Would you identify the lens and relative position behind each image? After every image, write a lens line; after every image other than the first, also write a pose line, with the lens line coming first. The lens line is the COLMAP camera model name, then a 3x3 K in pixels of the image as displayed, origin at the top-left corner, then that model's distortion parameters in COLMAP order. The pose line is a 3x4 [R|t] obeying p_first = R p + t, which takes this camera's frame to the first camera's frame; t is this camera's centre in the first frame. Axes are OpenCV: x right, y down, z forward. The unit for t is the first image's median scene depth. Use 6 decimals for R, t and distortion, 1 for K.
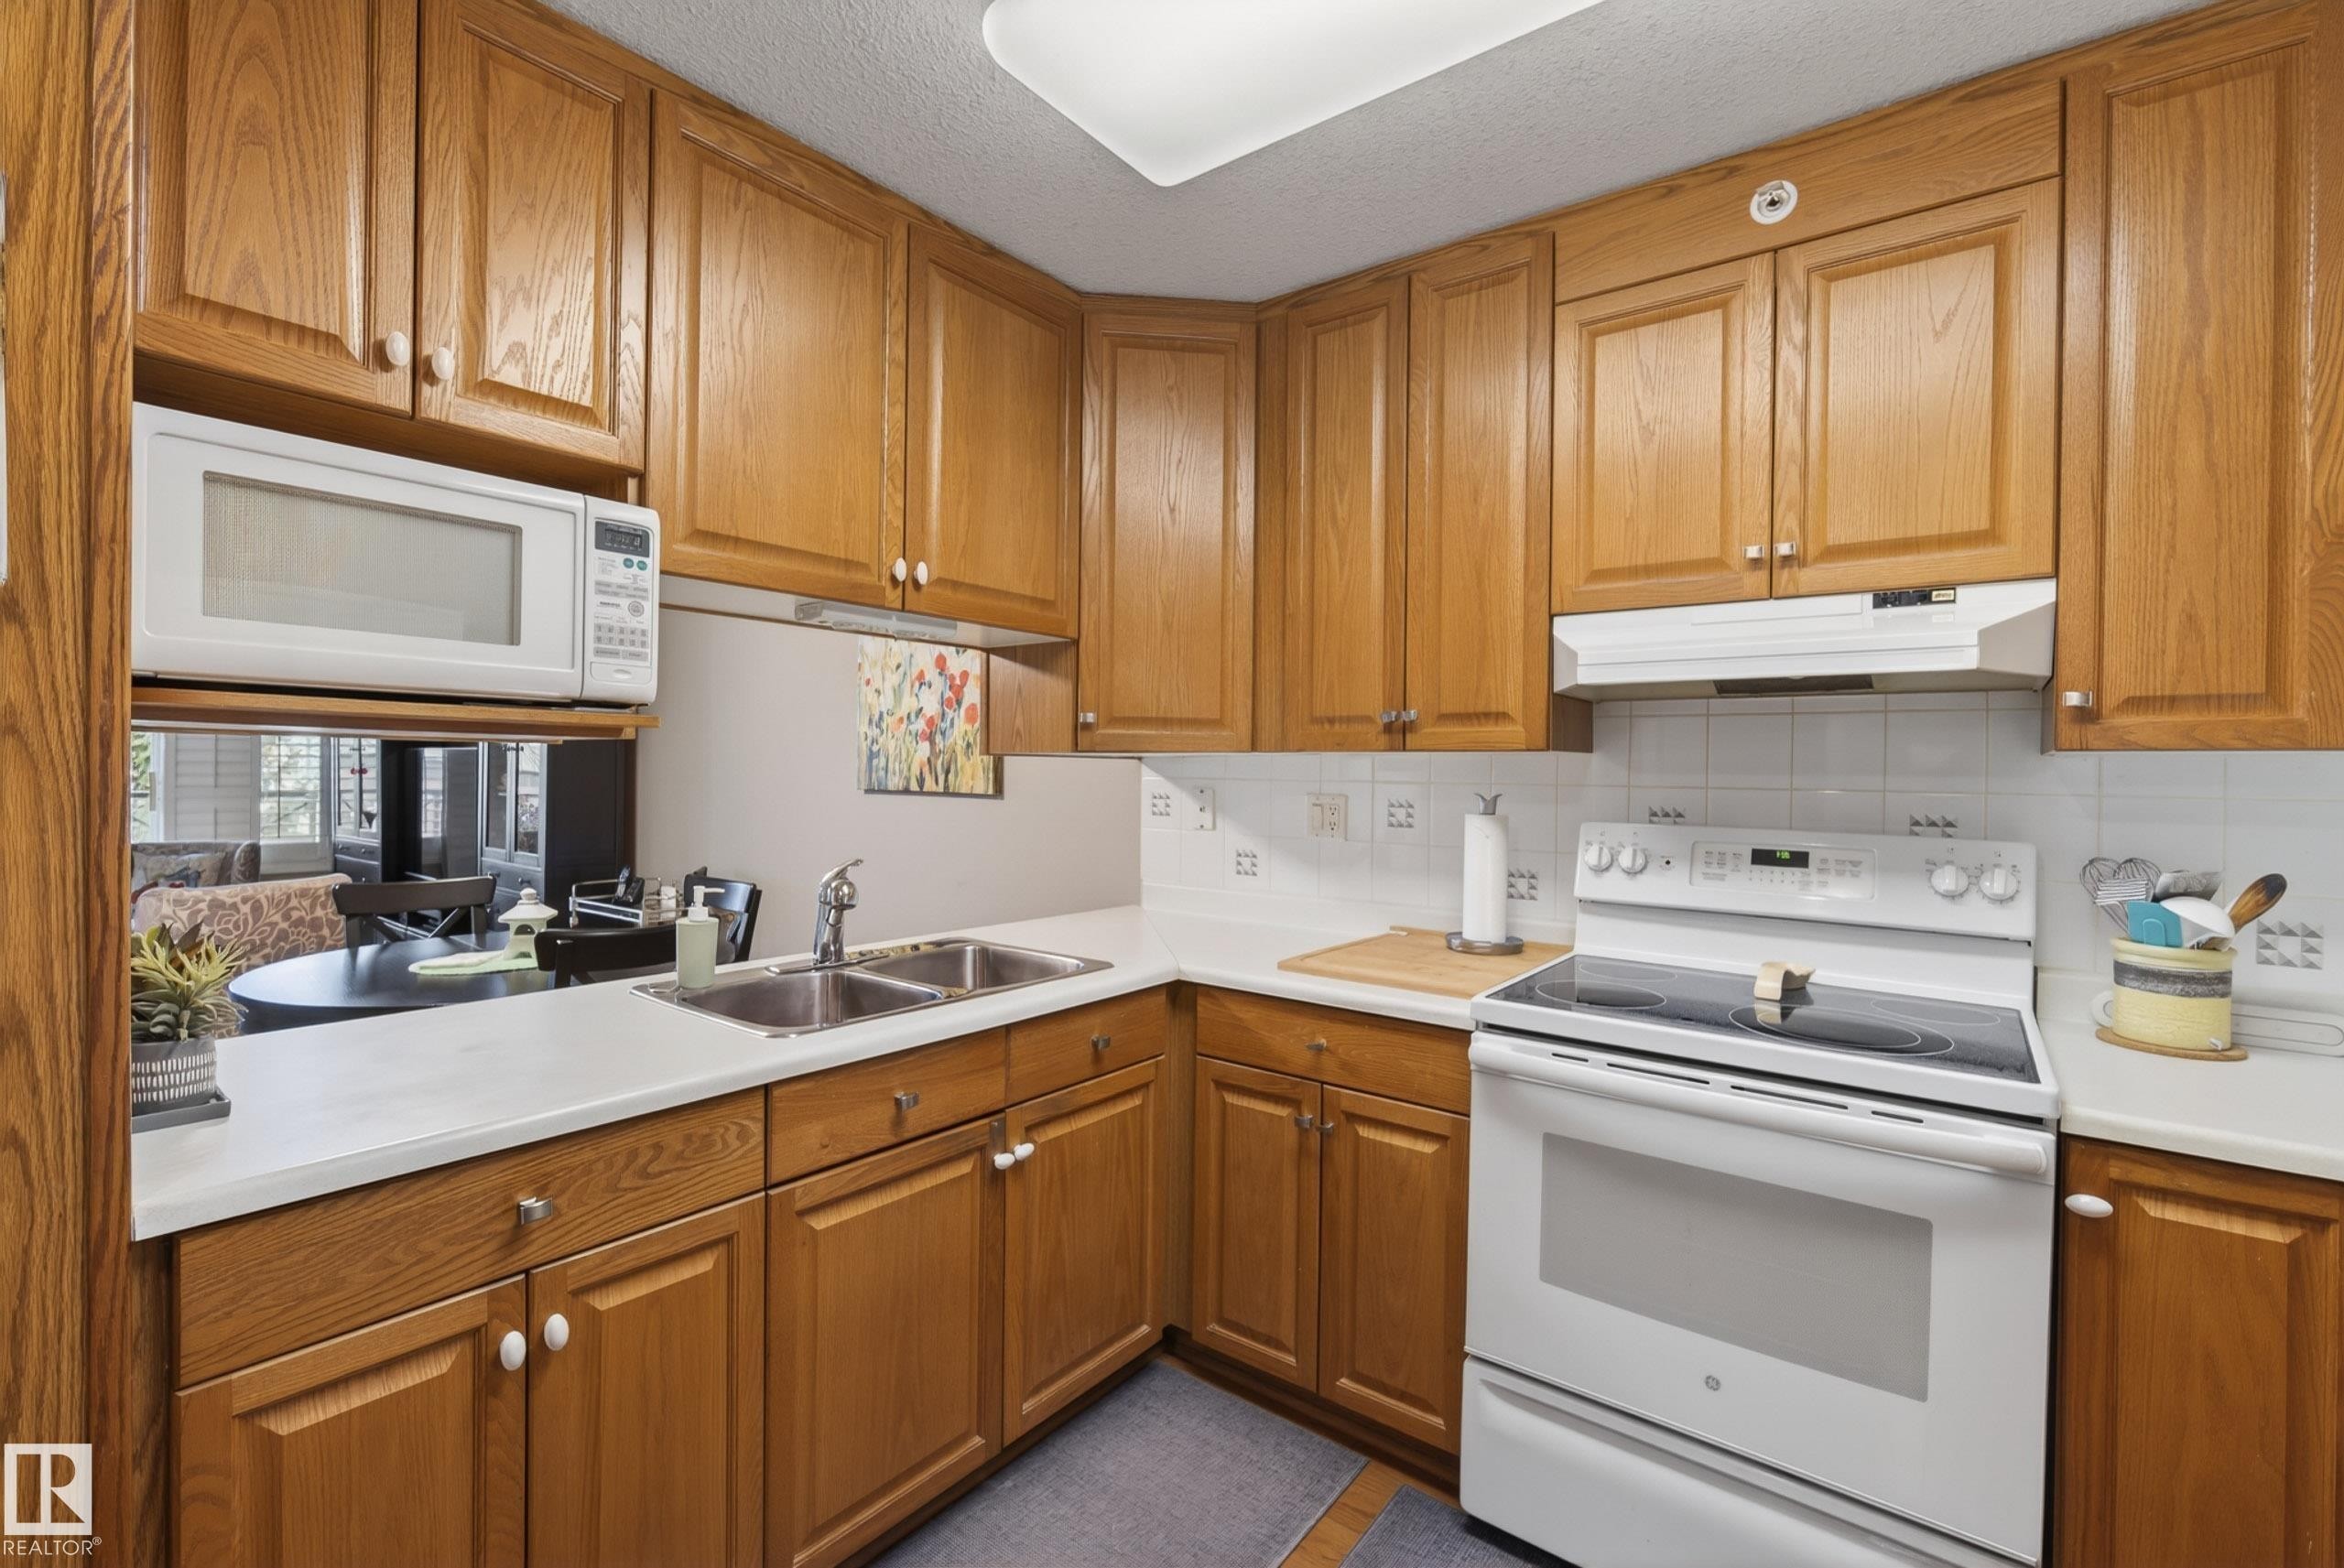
lens RADIAL K [[1018.1, 0, 1173.8], [0, 1018.1, 776.9], [0, 0, 1]] dist [-0.010700, 0.000631]
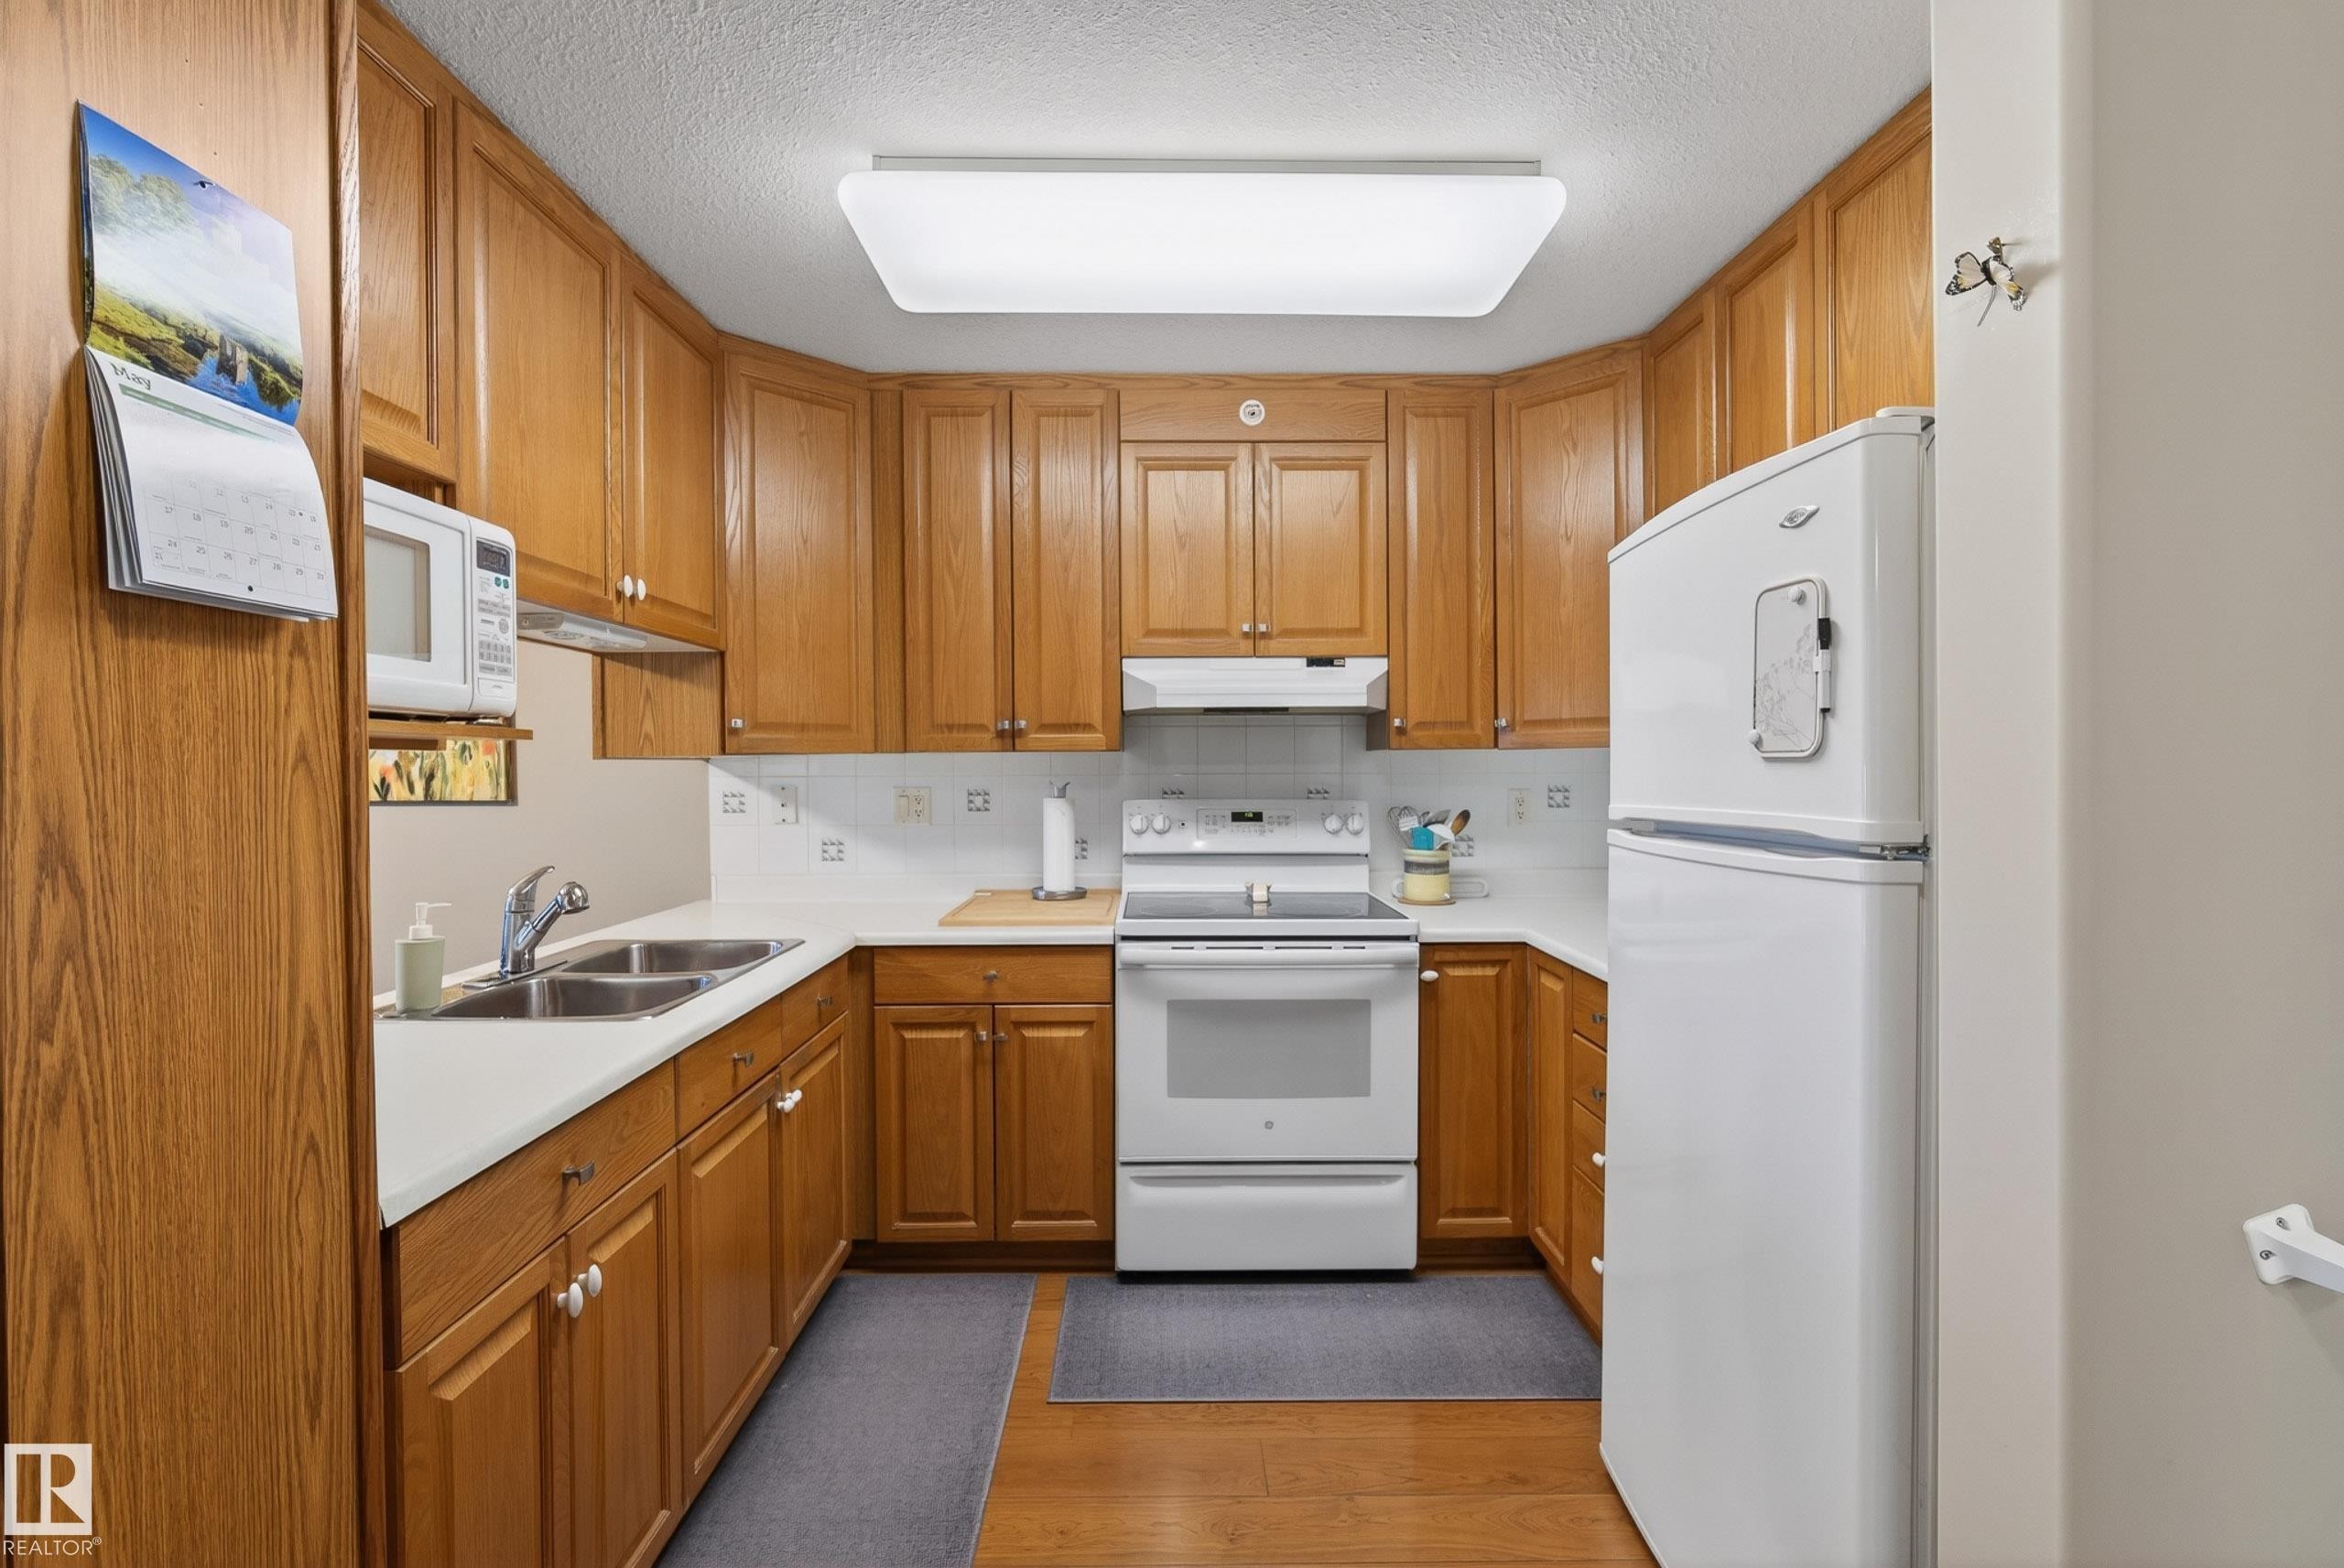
lens RADIAL K [[1018.1, 0, 1173.8], [0, 1018.1, 776.9], [0, 0, 1]] dist [-0.010700, 0.000631]
pose [[0.780196, -0.026184, 0.624987, -0.495034], [0.020962, 0.999657, 0.015713, -0.010517], [-0.625183, 0.000842, 0.780477, -0.179341]]
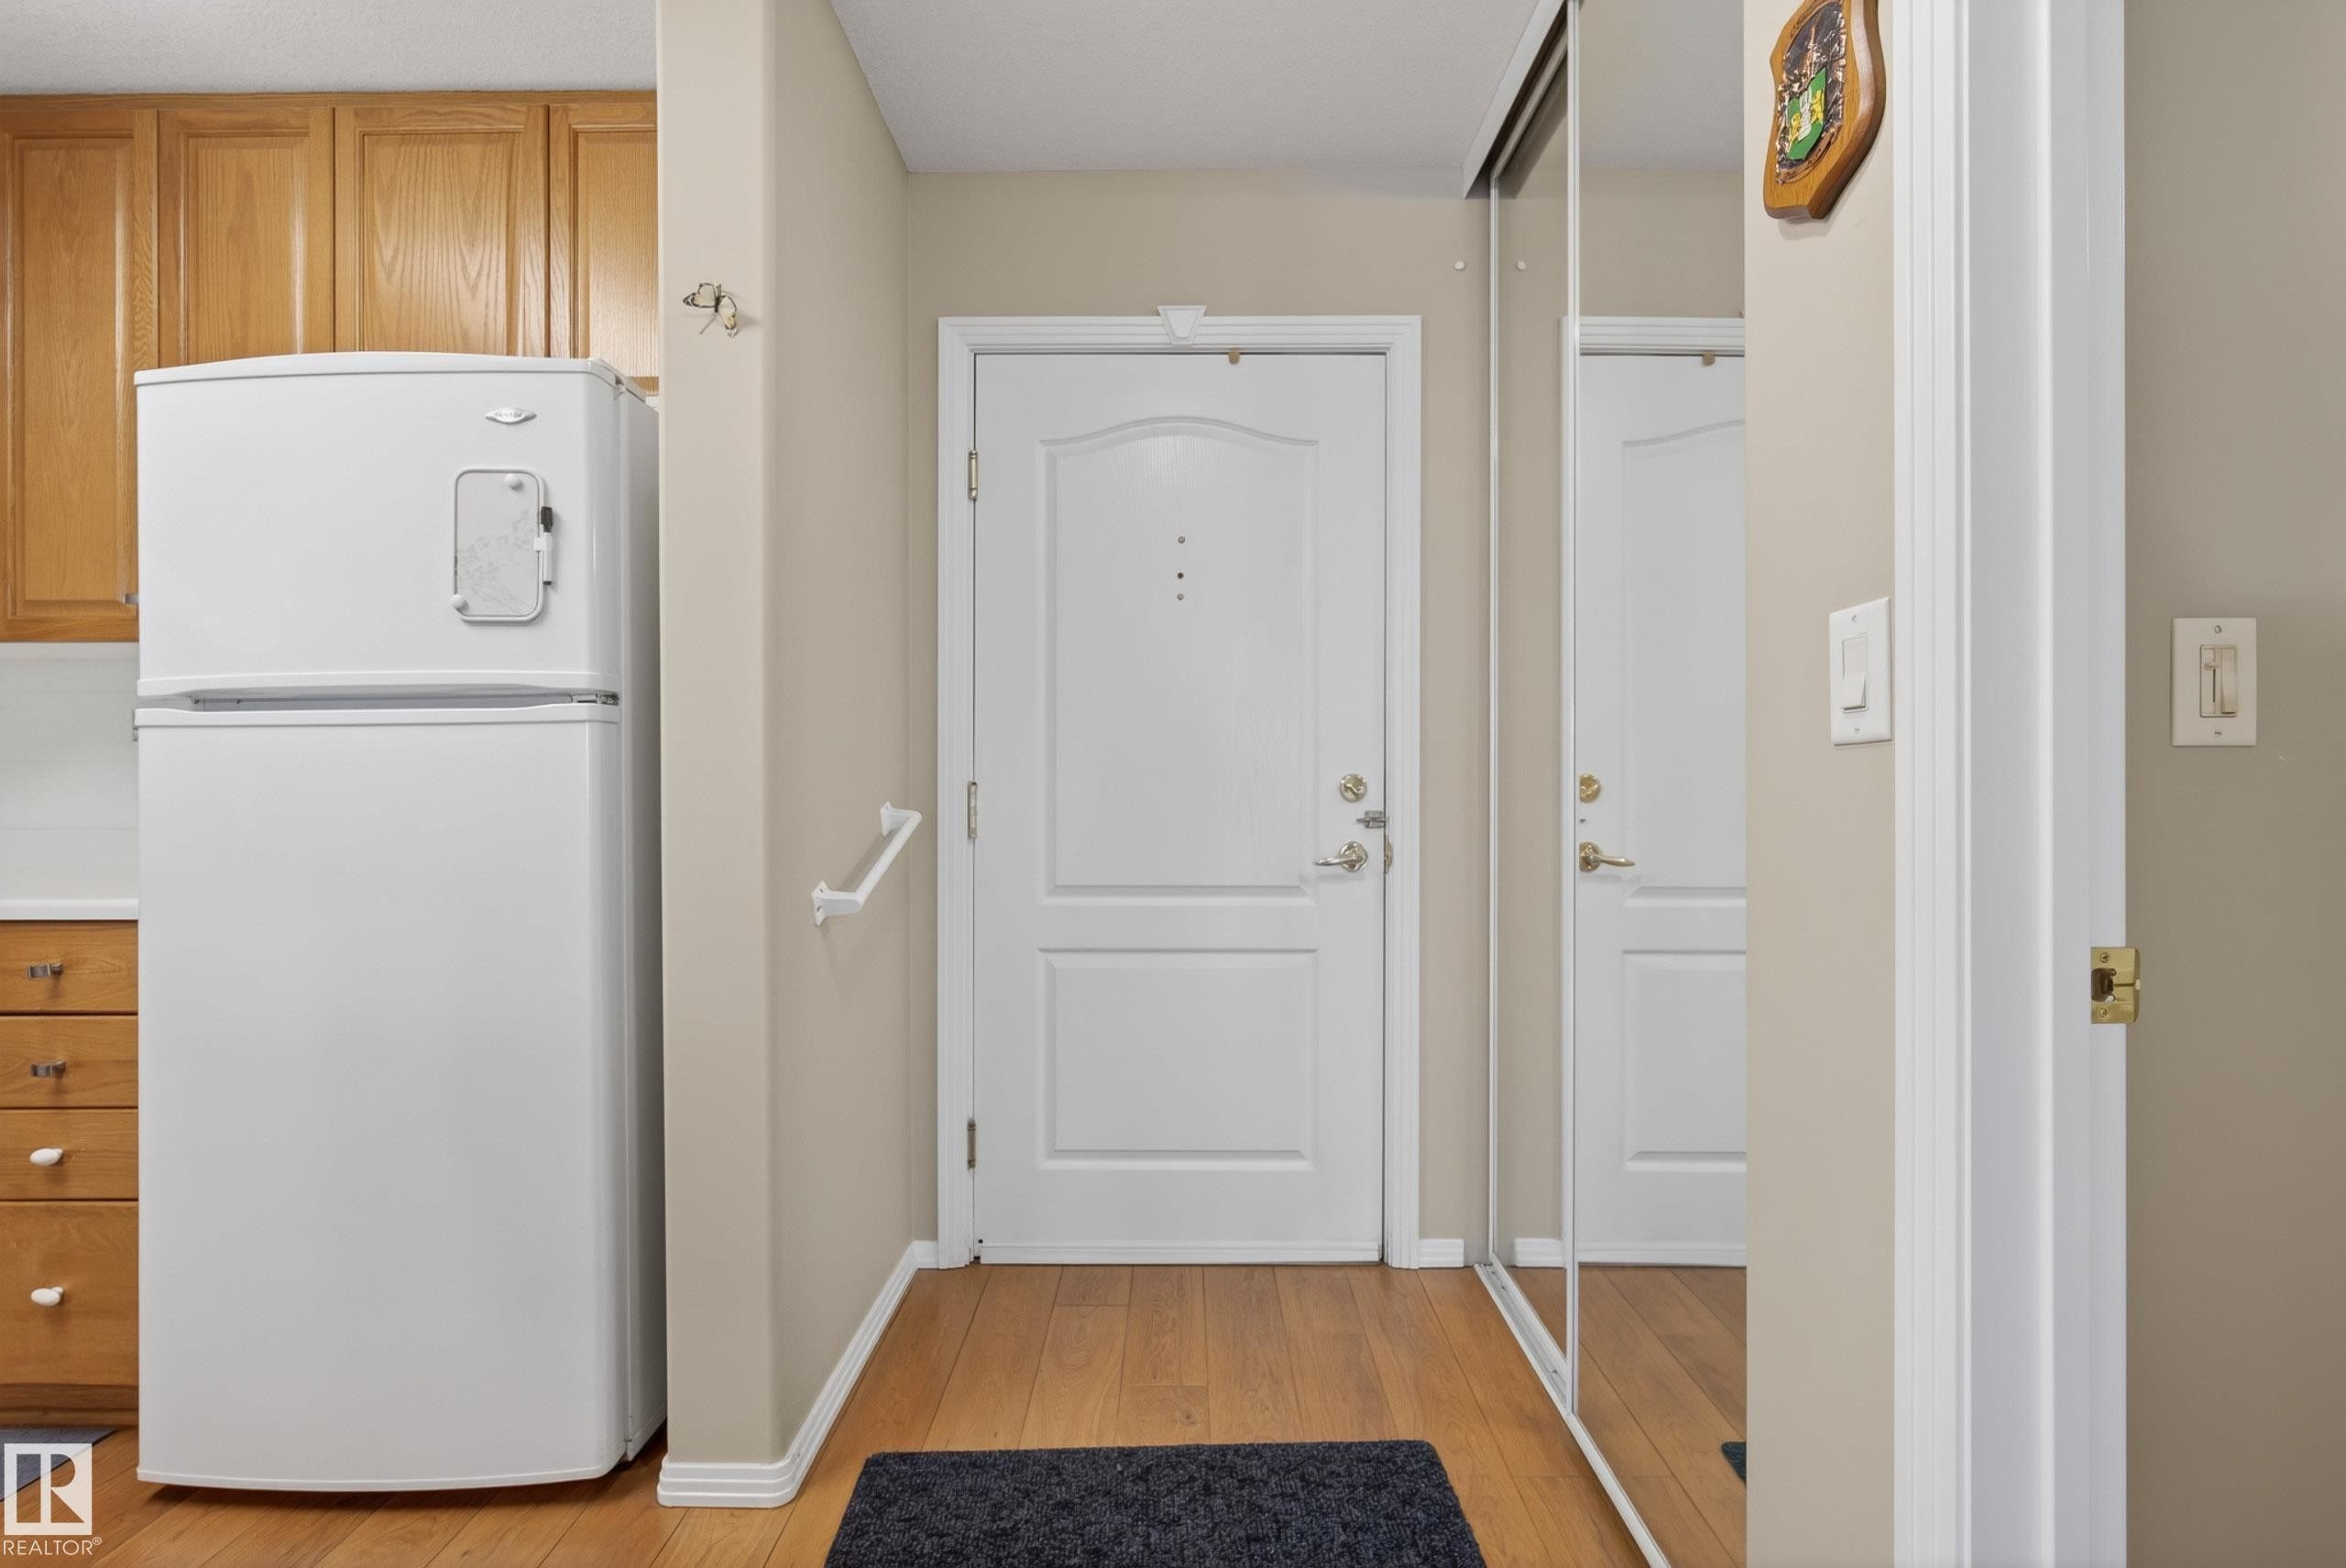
lens RADIAL K [[1023.5, 0, 1173.0], [0, 1023.5, 784.0], [0, 0, 1]] dist [-0.001569, 0.000060]
pose [[-0.603599, -0.015137, 0.797145, -0.693446], [-0.001153, 0.999835, 0.018113, 0.106025], [-0.797288, 0.010014, -0.603517, 0.156505]]
